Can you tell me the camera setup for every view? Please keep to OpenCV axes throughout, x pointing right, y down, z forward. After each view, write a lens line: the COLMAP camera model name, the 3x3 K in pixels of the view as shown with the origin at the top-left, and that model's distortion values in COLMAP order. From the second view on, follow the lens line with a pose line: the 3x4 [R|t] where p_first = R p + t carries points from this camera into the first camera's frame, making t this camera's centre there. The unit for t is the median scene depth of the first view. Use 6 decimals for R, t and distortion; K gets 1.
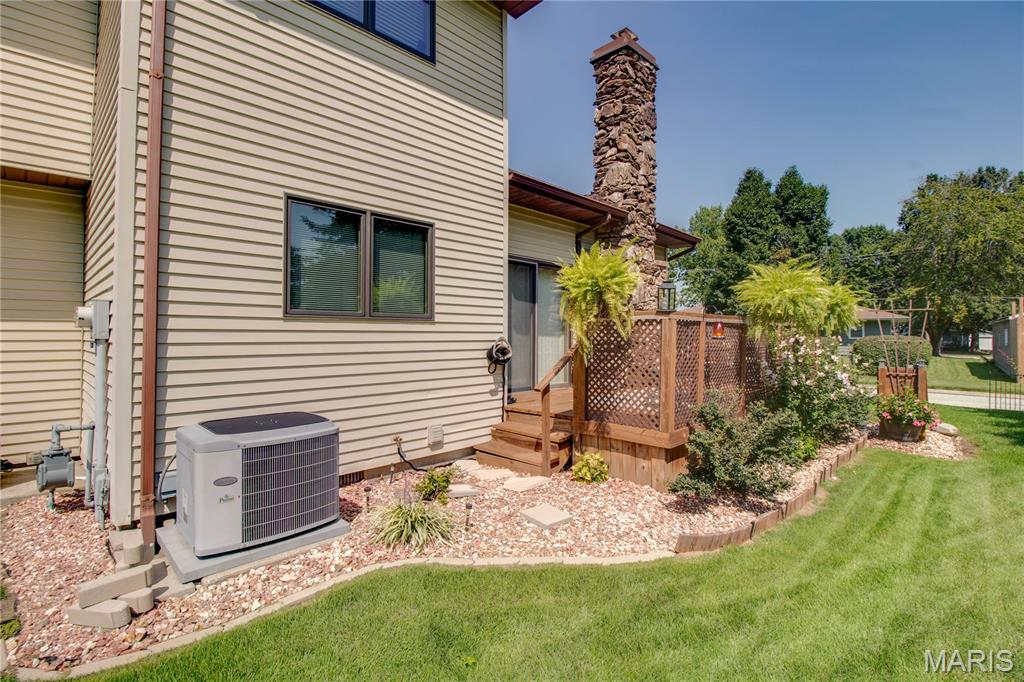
lens RADIAL K [[480.2, 0, 518.2], [0, 480.2, 327.1], [0, 0, 1]] dist [0.000320, -0.010731]
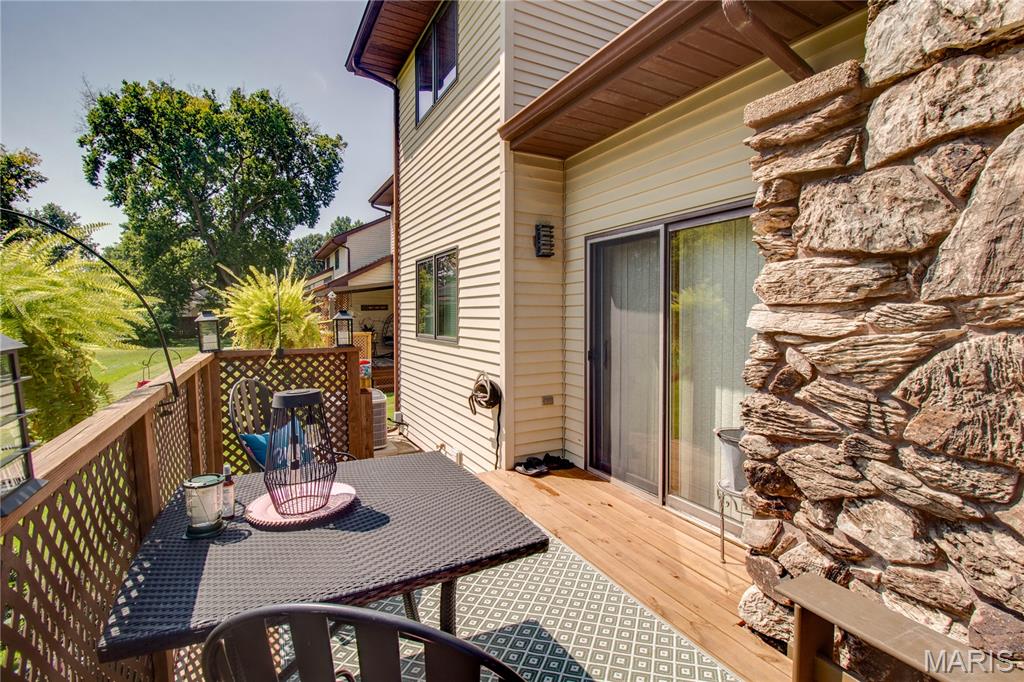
lens RADIAL K [[480.2, 0, 518.2], [0, 480.2, 327.1], [0, 0, 1]] dist [0.000320, -0.010731]
pose [[-0.302134, 0.021670, -0.953019, 0.481589], [0.012902, 0.999743, 0.018642, -0.043870], [0.953178, -0.006664, -0.302336, 0.936549]]
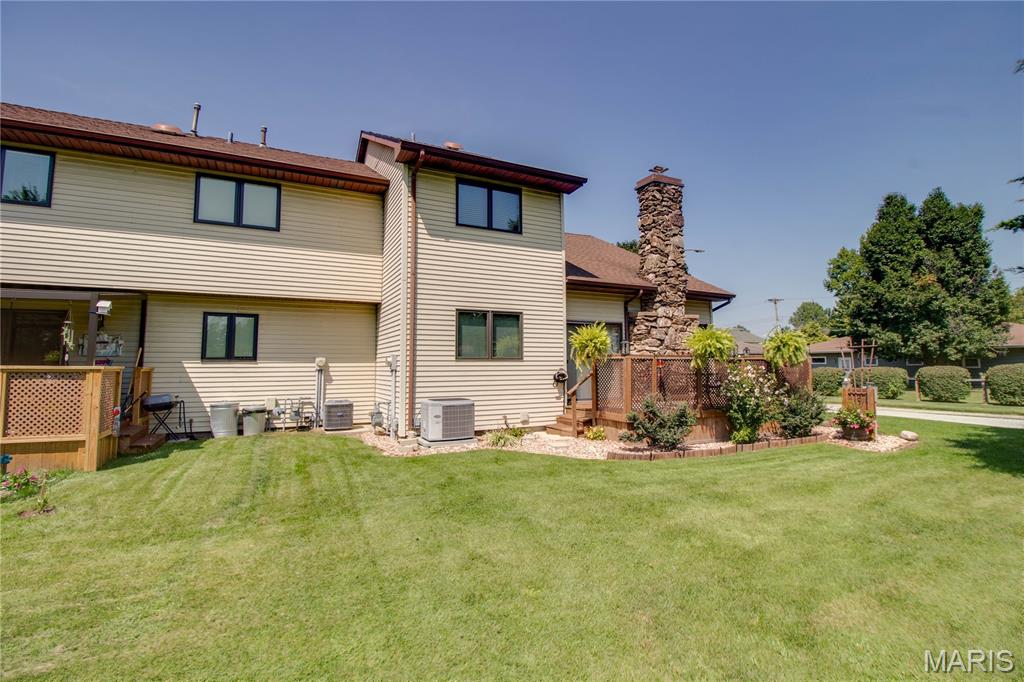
lens RADIAL K [[480.2, 0, 518.2], [0, 480.2, 327.1], [0, 0, 1]] dist [0.000320, -0.010731]
pose [[0.944576, -0.035519, -0.326365, 0.309499], [0.013306, 0.997455, -0.070046, -0.006887], [0.328022, 0.061821, 0.942645, -0.606148]]
